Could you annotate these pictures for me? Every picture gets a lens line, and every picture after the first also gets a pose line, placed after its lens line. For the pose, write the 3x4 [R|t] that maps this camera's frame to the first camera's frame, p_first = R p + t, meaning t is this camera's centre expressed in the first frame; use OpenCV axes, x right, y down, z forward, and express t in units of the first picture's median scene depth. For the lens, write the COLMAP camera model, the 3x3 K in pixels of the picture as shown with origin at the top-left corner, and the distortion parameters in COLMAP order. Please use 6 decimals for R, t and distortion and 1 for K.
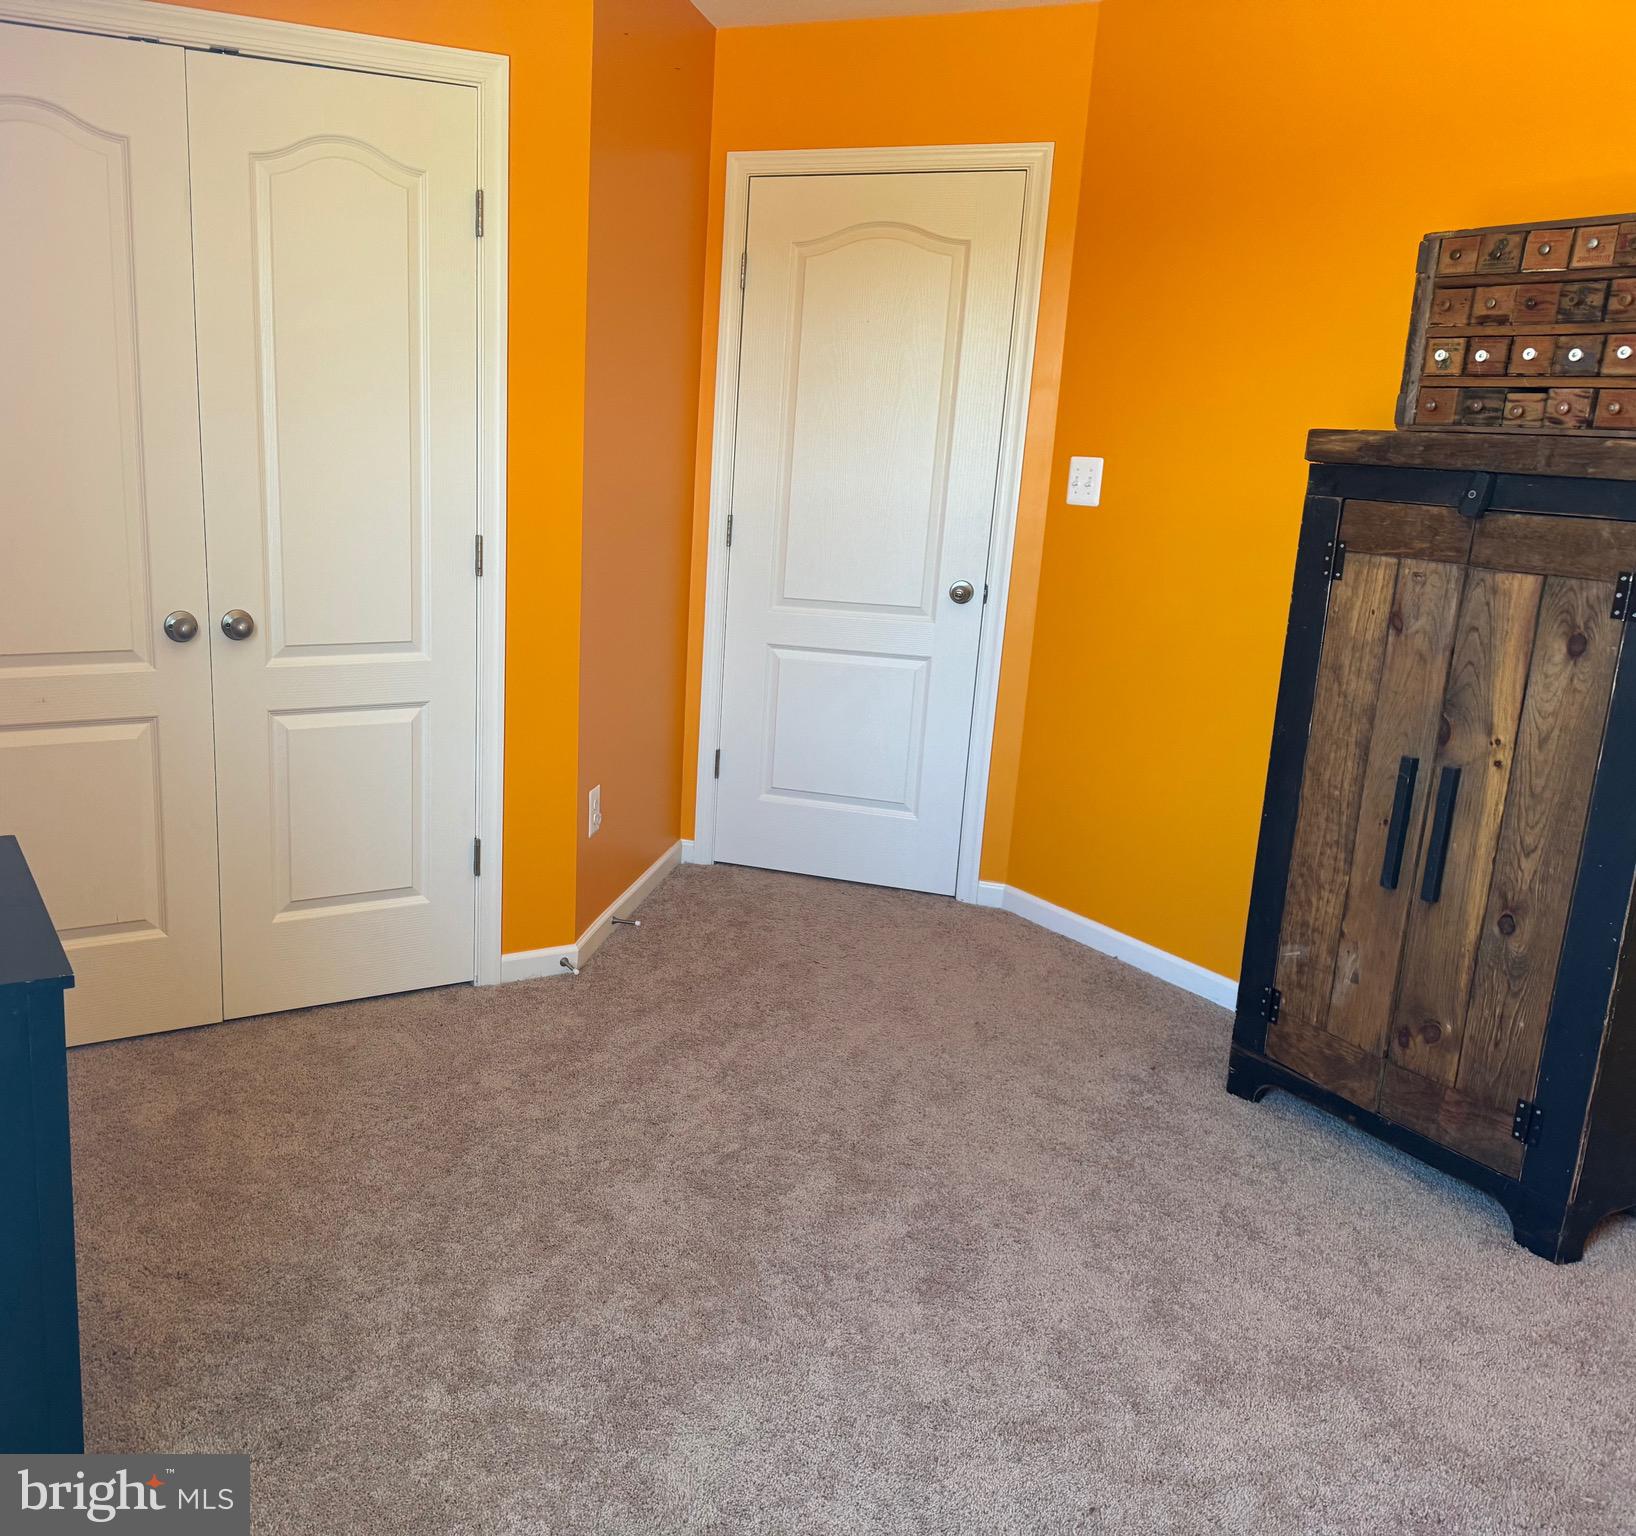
lens RADIAL K [[1482.9, 0, 811.5], [0, 1482.9, 766.1], [0, 0, 1]] dist [0.008125, -0.048883]
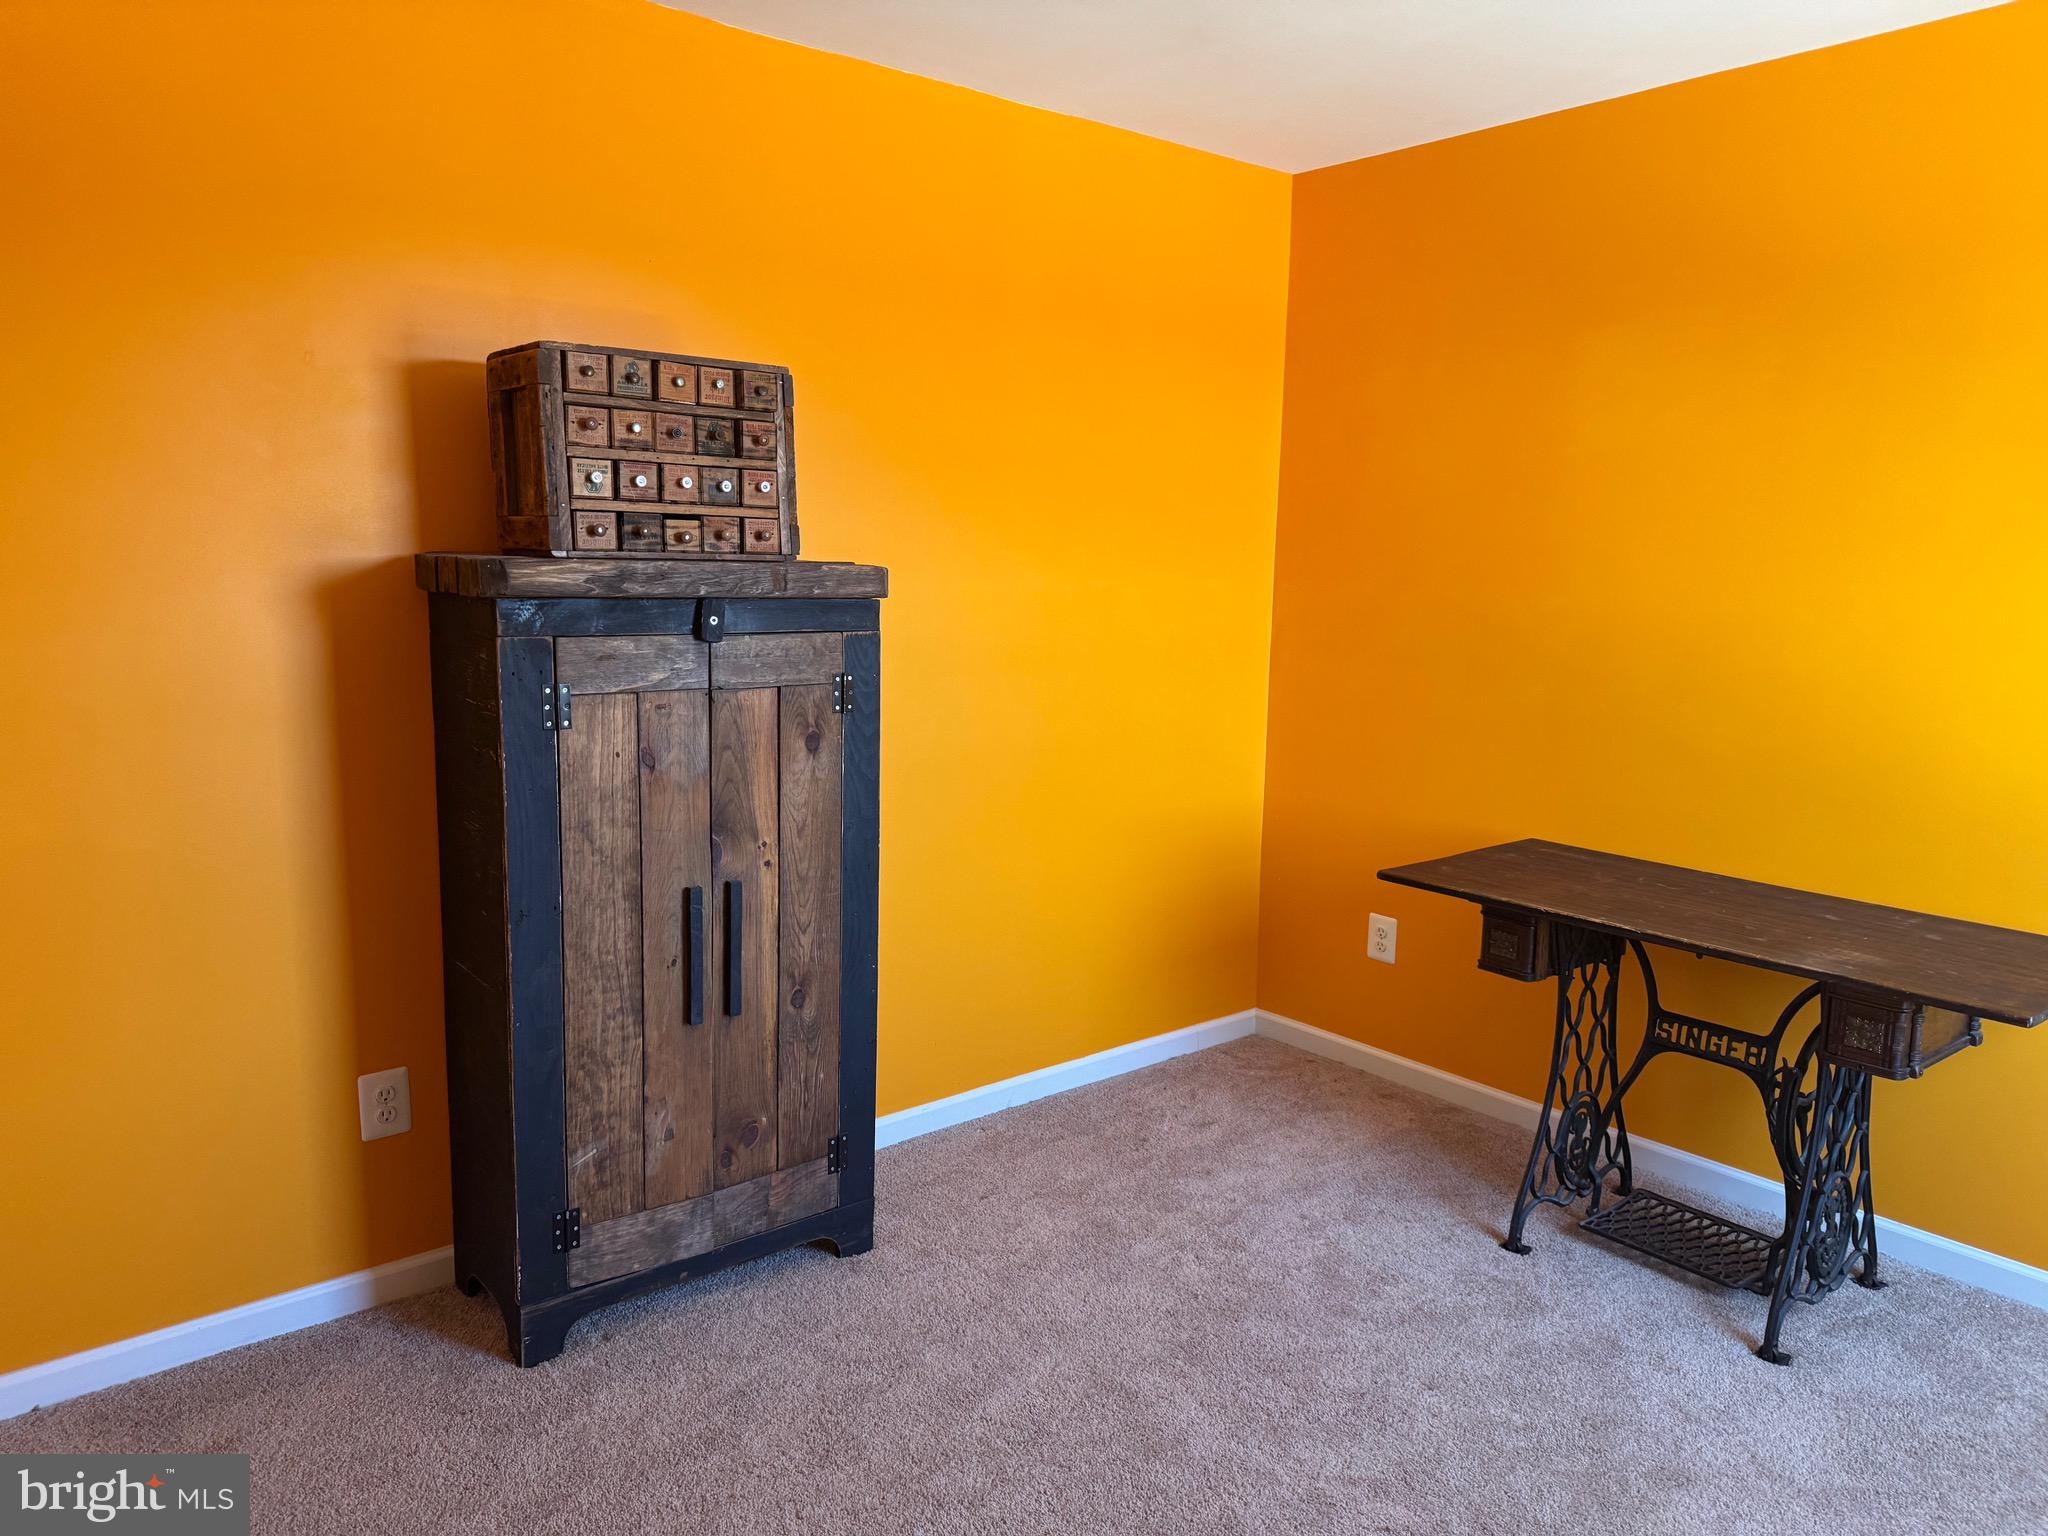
lens RADIAL K [[1468.0, 0, 1022.6], [0, 1468.0, 783.8], [0, 0, 1]] dist [0.069072, -0.035915]
pose [[-0.159693, -0.192216, 0.968272, -0.553370], [0.199287, 0.954387, 0.222327, -0.241178], [-0.966842, 0.228469, -0.114103, 0.869761]]
